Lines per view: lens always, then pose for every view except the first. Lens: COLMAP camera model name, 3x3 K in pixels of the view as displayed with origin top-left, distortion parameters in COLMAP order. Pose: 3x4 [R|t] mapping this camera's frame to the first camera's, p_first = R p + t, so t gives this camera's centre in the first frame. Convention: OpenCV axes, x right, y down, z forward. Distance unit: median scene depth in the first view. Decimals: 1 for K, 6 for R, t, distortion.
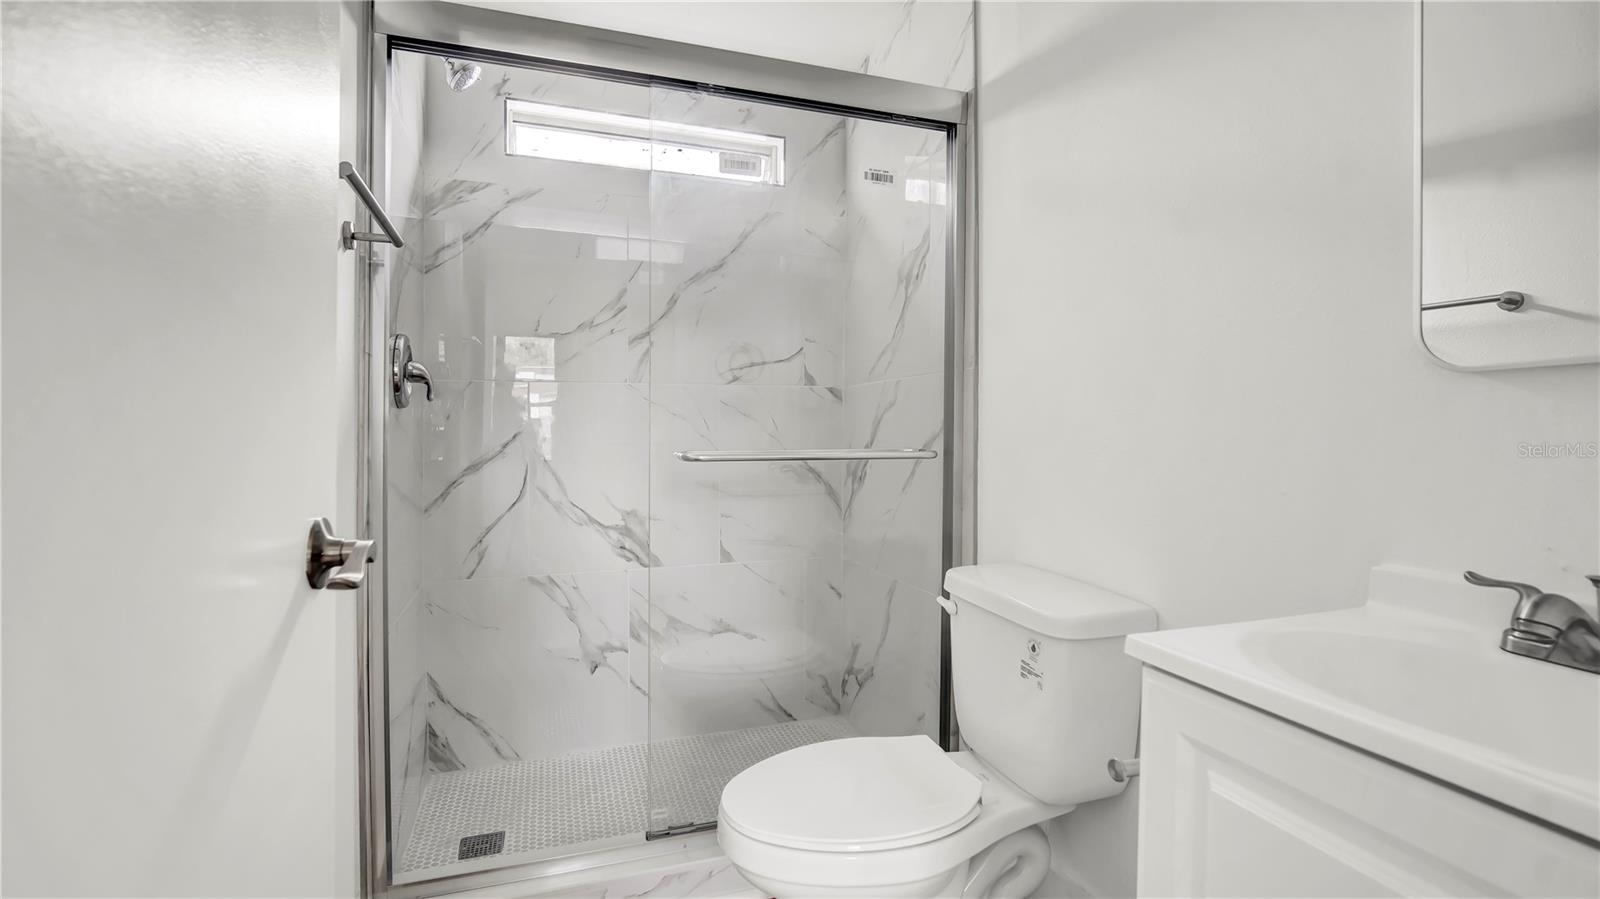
lens RADIAL K [[730.5, 0, 791.0], [0, 730.5, 441.3], [0, 0, 1]] dist [-0.013588, -0.000090]
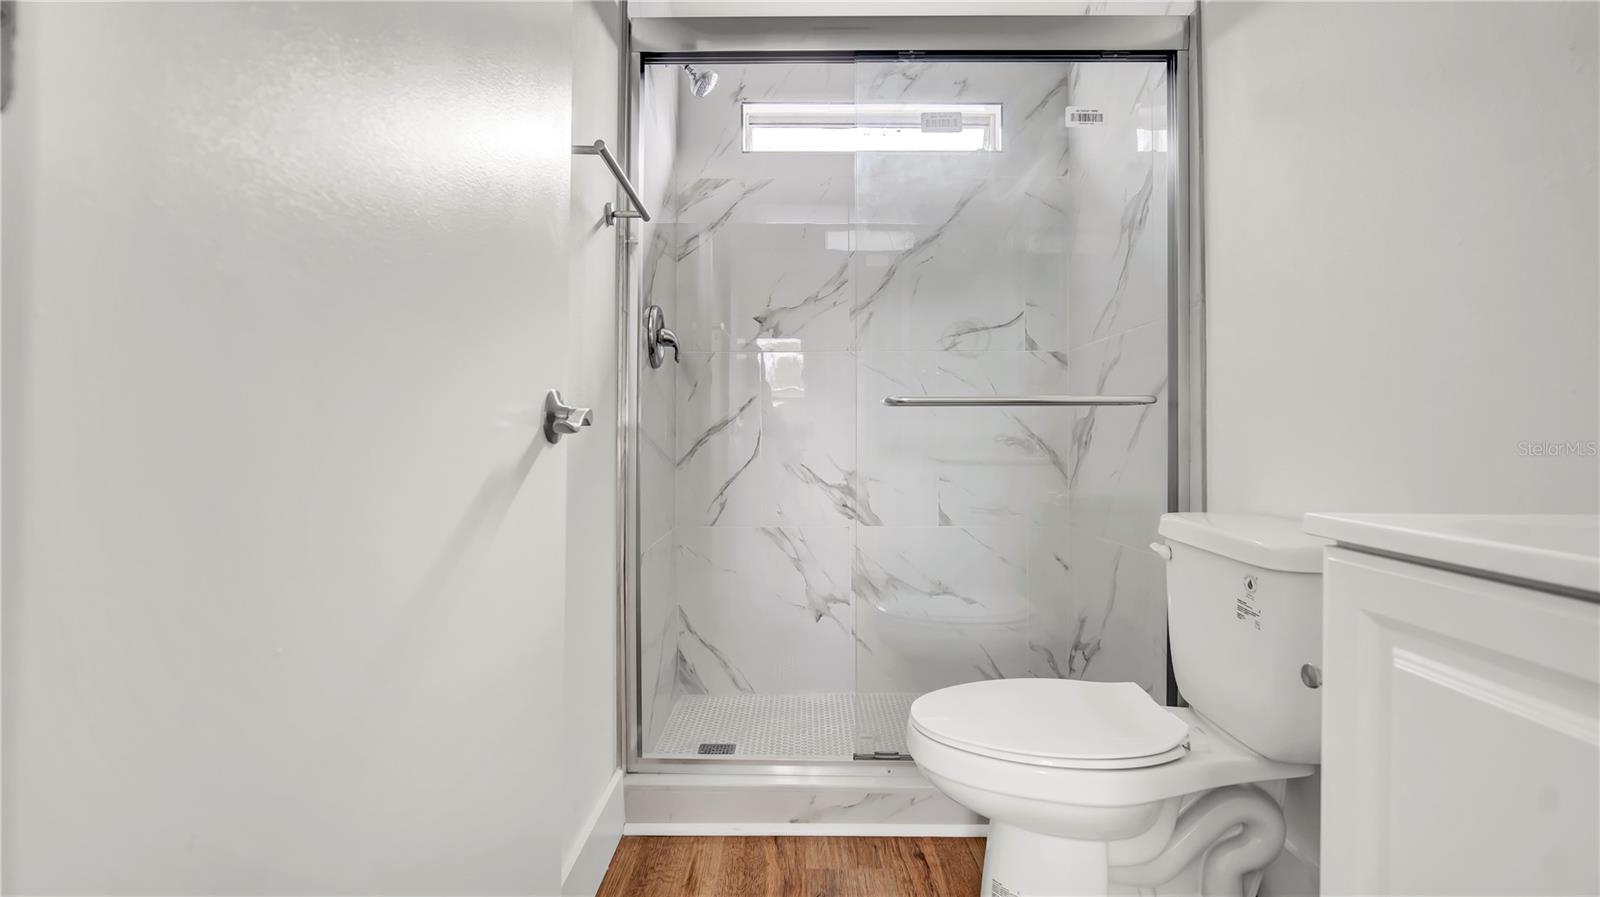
lens RADIAL K [[730.5, 0, 791.0], [0, 730.5, 440.3], [0, 0, 1]] dist [-0.013588, -0.000090]
pose [[0.941920, -0.003660, -0.335816, 0.059839], [-0.002262, 0.999849, -0.017241, 0.074641], [0.335829, 0.016999, 0.941770, -0.039731]]
